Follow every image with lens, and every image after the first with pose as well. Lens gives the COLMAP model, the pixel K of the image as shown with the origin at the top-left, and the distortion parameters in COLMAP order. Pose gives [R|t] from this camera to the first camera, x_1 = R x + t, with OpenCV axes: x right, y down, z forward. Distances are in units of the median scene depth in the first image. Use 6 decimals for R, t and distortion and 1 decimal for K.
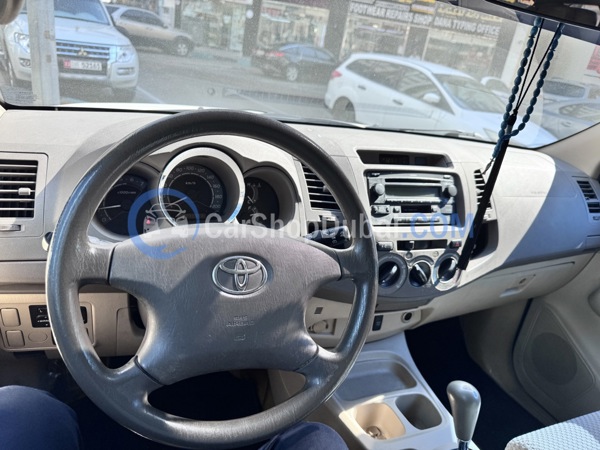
lens RADIAL K [[422.4, 0, 300.8], [0, 422.4, 224.7], [0, 0, 1]] dist [0.007060, -0.004120]
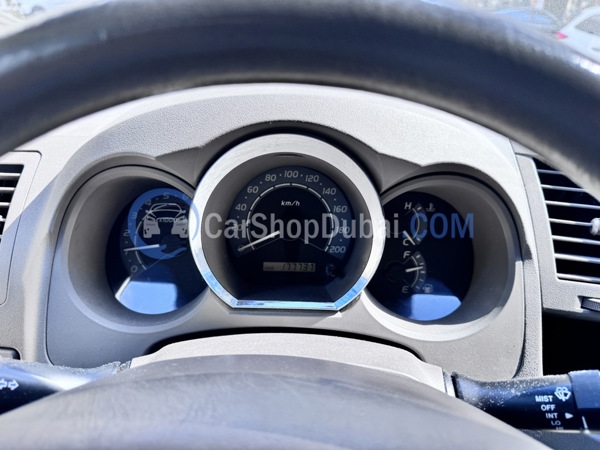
lens RADIAL K [[422.4, 0, 300.6], [0, 422.4, 226.9], [0, 0, 1]] dist [0.007060, -0.004120]
pose [[0.905237, 0.061860, -0.420380, -0.030866], [-0.047004, 0.997852, 0.045619, -0.092882], [0.422299, -0.021536, 0.906201, 0.533805]]
